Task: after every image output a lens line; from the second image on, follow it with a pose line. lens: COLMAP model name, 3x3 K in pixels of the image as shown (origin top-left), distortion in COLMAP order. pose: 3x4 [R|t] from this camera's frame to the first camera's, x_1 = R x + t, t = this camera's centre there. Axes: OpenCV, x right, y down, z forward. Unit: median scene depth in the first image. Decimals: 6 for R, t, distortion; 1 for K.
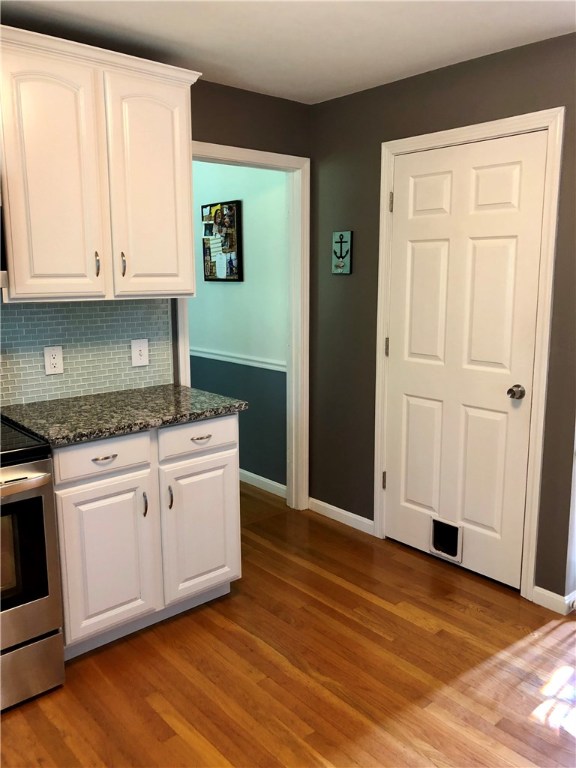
lens RADIAL K [[625.0, 0, 287.6], [0, 625.0, 378.3], [0, 0, 1]] dist [0.088385, -0.102368]
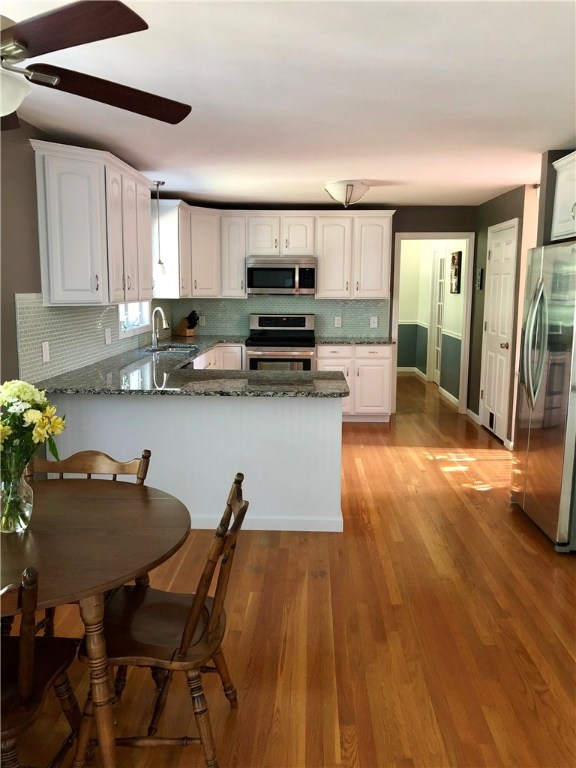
lens RADIAL K [[625.0, 0, 287.6], [0, 625.0, 378.3], [0, 0, 1]] dist [0.088385, -0.102368]
pose [[0.721537, 0.102347, -0.684770, 1.380355], [-0.122854, 0.992246, 0.018852, 0.195679], [0.681390, 0.070525, 0.728515, -1.107606]]
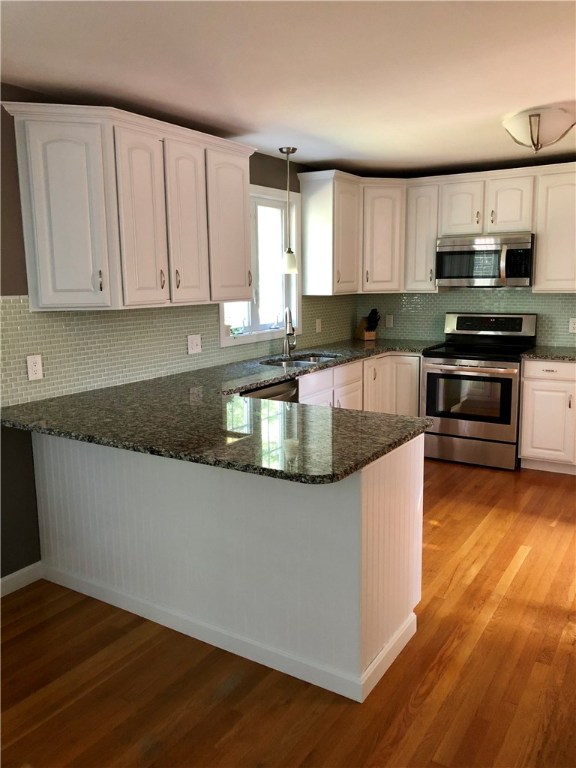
lens RADIAL K [[625.0, 0, 287.6], [0, 625.0, 378.3], [0, 0, 1]] dist [0.088385, -0.102368]
pose [[0.279874, 0.147078, -0.948704, 1.233163], [-0.150321, 0.982720, 0.108006, 0.053416], [0.948195, 0.112382, 0.297147, -0.337714]]
